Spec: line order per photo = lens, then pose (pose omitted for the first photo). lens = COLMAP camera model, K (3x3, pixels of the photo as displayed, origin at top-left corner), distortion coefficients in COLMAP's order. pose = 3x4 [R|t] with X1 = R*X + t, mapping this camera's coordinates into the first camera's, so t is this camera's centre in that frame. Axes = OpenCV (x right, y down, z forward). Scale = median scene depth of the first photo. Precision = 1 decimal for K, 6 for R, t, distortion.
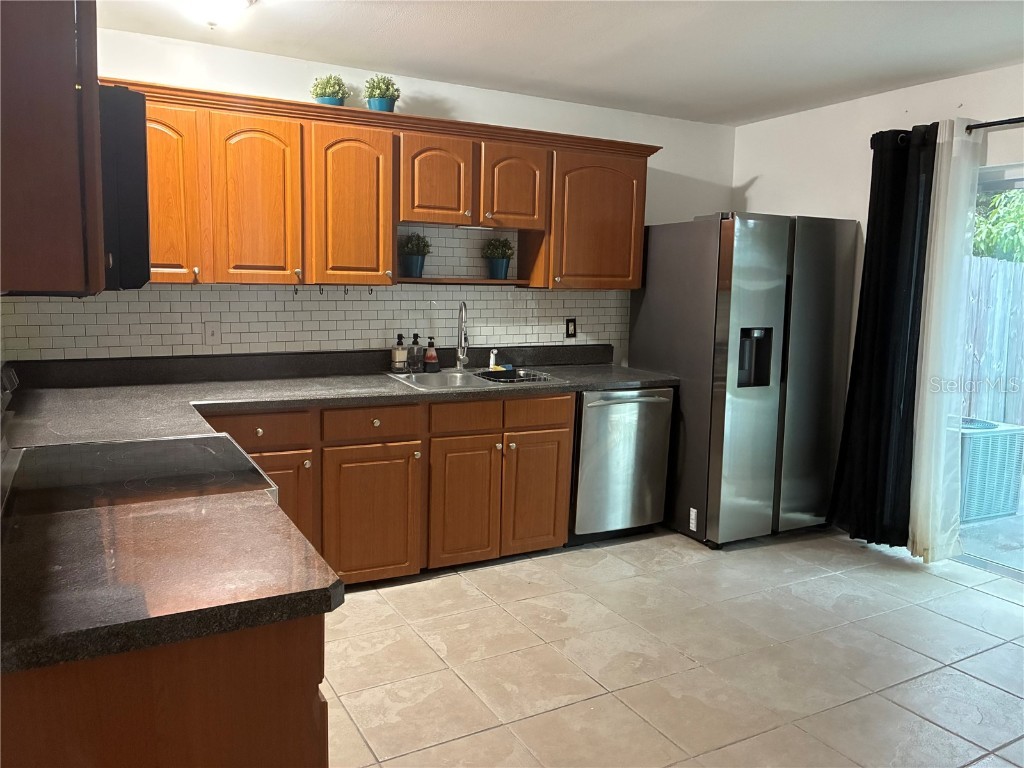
lens RADIAL K [[785.9, 0, 519.7], [0, 785.9, 381.6], [0, 0, 1]] dist [0.051928, -0.064525]
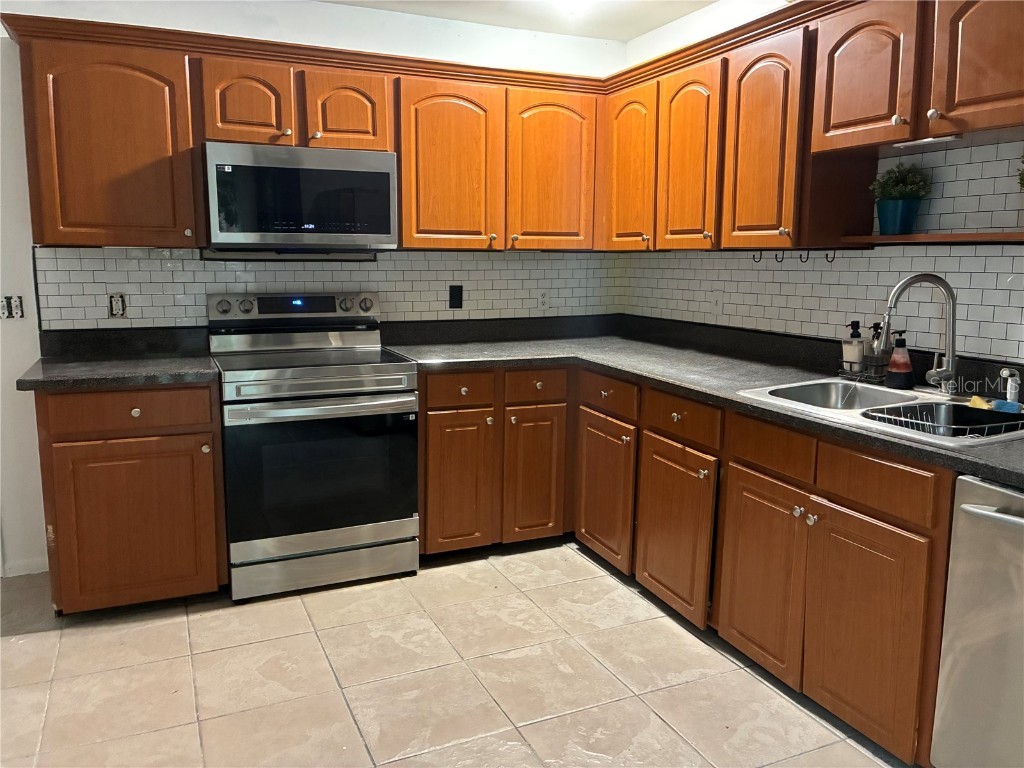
lens RADIAL K [[785.9, 0, 507.2], [0, 785.9, 377.6], [0, 0, 1]] dist [0.051928, -0.064525]
pose [[-0.093079, 0.138154, -0.986027, 0.642214], [-0.129170, 0.980282, 0.149542, -0.088388], [0.987244, 0.141285, -0.073398, 0.891514]]
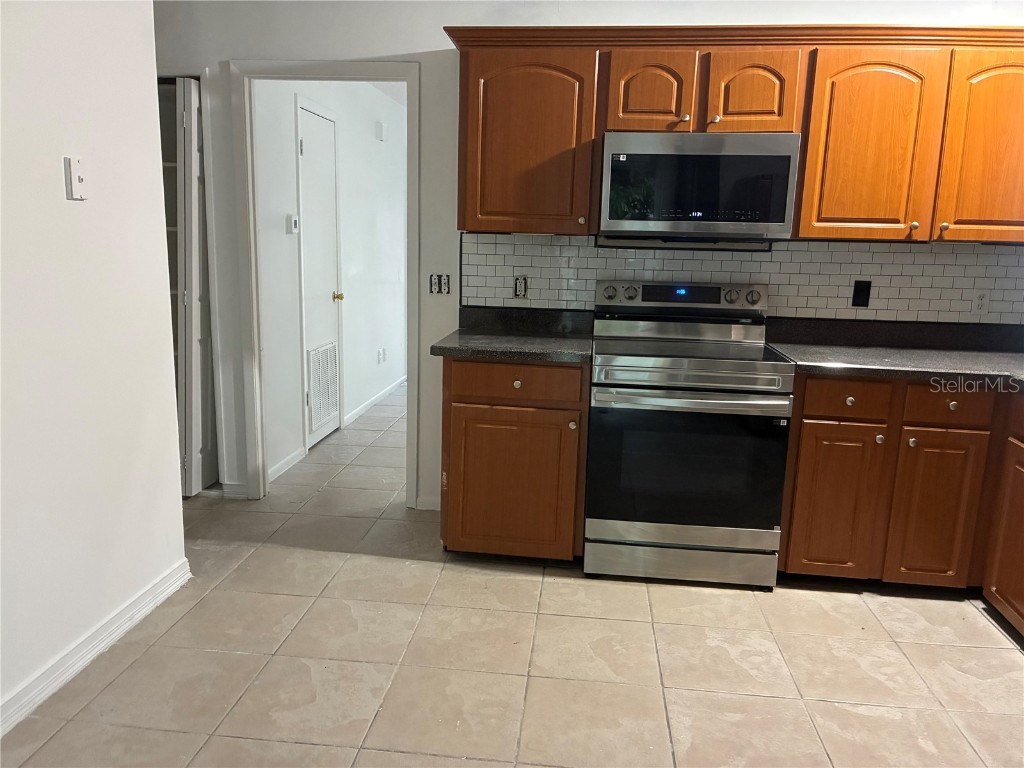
lens RADIAL K [[785.9, 0, 504.4], [0, 785.9, 381.9], [0, 0, 1]] dist [0.051928, -0.064525]
pose [[-0.588866, 0.116834, -0.799742, 0.601339], [-0.132525, 0.962147, 0.238140, -0.095049], [0.797292, 0.246218, -0.551092, 0.938560]]
